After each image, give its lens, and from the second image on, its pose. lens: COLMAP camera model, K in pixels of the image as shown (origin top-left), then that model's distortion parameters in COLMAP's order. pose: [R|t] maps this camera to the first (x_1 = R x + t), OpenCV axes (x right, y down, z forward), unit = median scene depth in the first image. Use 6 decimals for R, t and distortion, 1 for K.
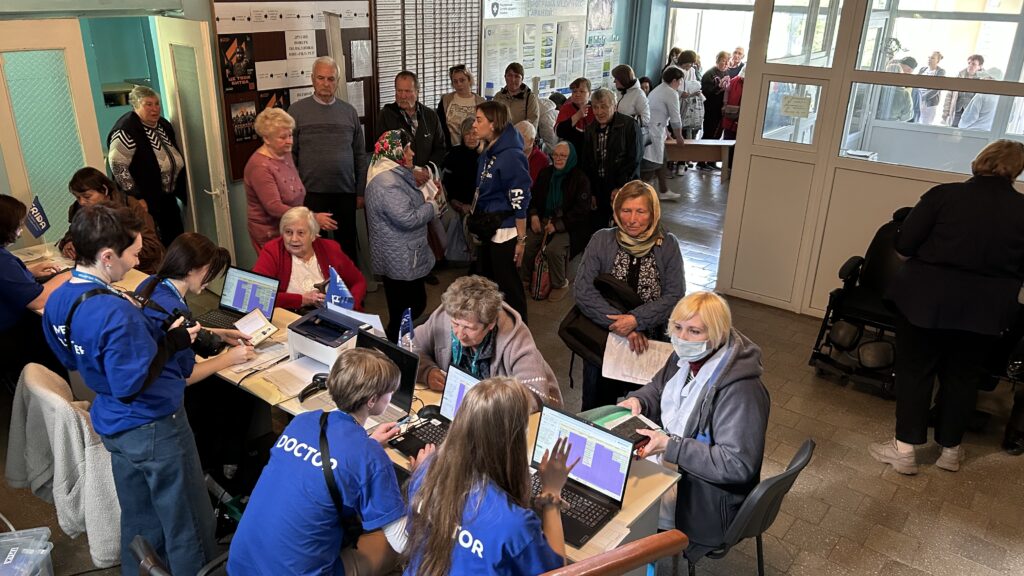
lens RADIAL K [[787.3, 0, 516.5], [0, 787.3, 291.1], [0, 0, 1]] dist [0.011758, -0.008208]
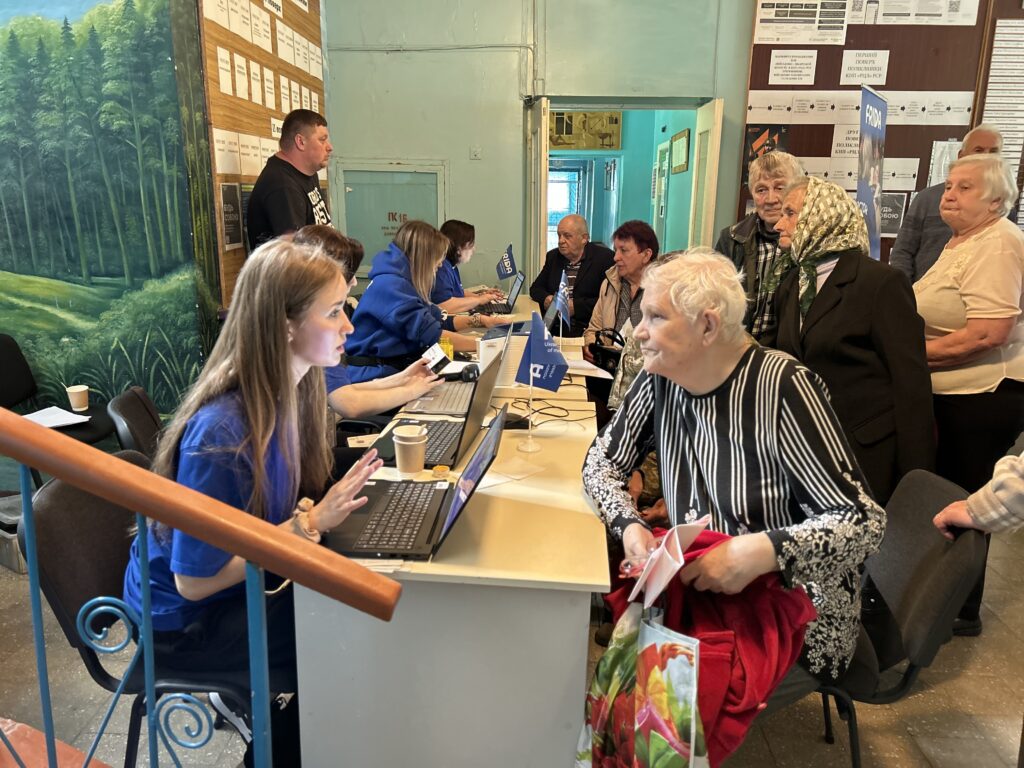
lens RADIAL K [[763.5, 0, 515.0], [0, 763.5, 386.2], [0, 0, 1]] dist [0.037257, -0.042943]
pose [[0.573501, 0.183999, -0.798274, 0.230165], [-0.302571, 0.953124, 0.002316, 0.050704], [0.761280, 0.240206, 0.602290, 0.280684]]
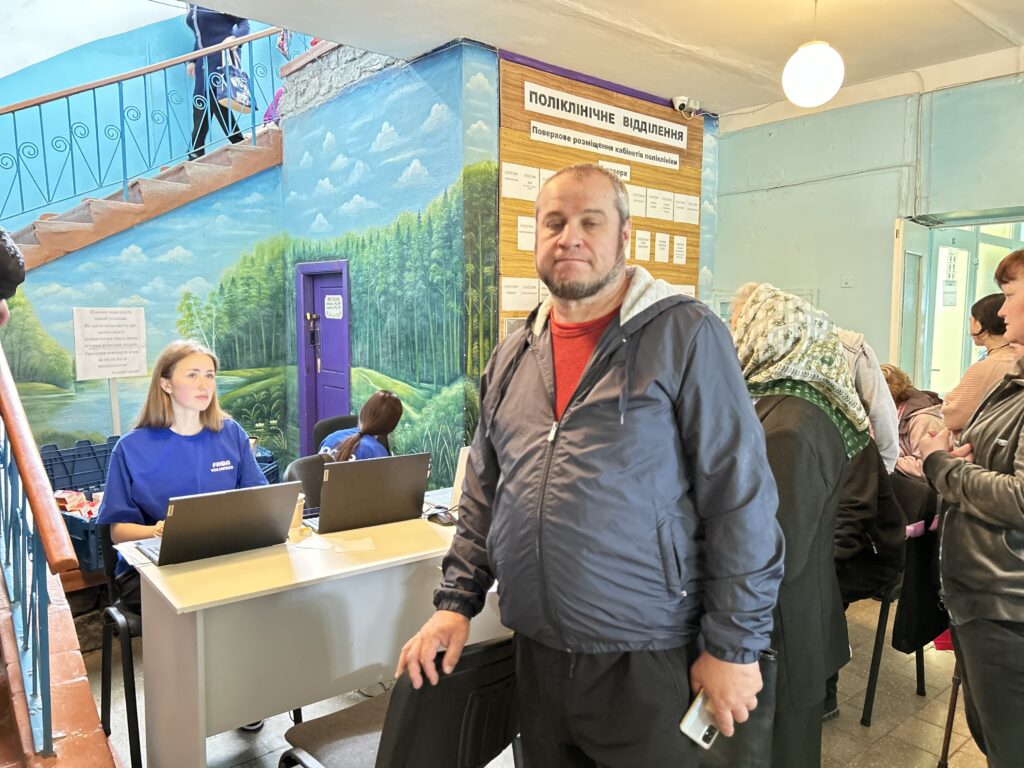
lens RADIAL K [[763.5, 0, 520.0], [0, 763.5, 409.4], [0, 0, 1]] dist [0.037257, -0.042943]
pose [[-0.196498, 0.090331, -0.976334, 0.339178], [-0.371160, 0.914796, 0.159338, -0.061200], [0.907540, 0.393686, -0.146229, 0.562241]]
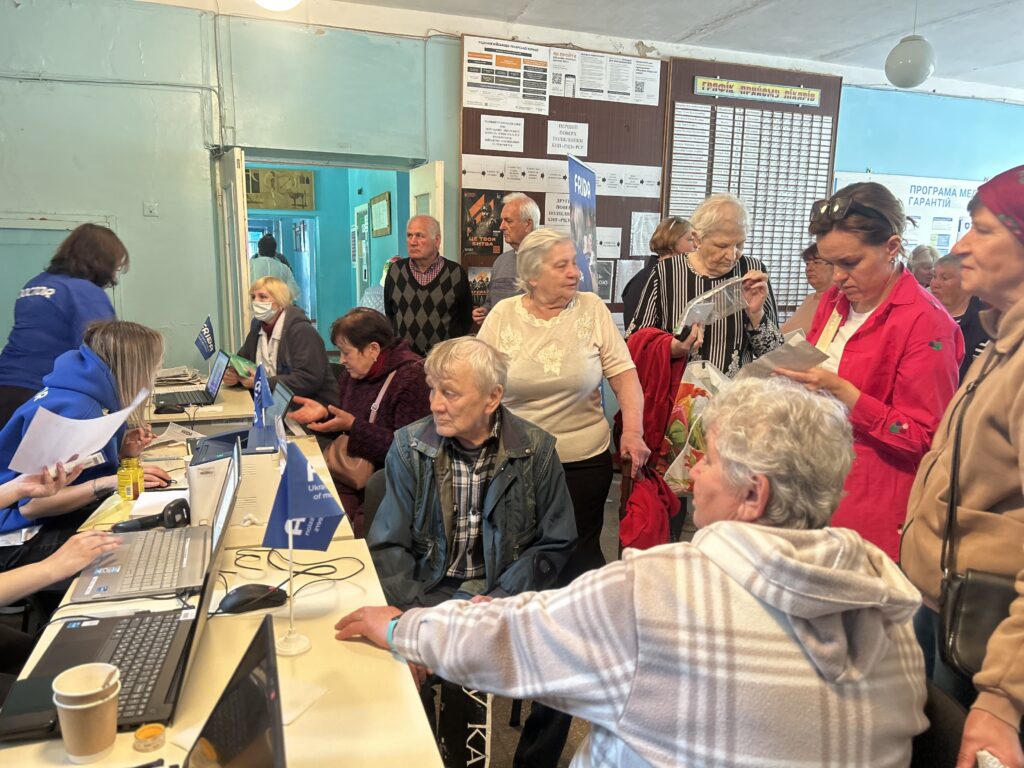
lens RADIAL K [[763.5, 0, 508.2], [0, 763.5, 393.8], [0, 0, 1]] dist [0.037257, -0.042943]
pose [[0.840273, 0.084968, -0.535464, 0.141482], [-0.198786, 0.967145, -0.158476, 0.028550], [0.504406, 0.239606, 0.829556, 0.320363]]
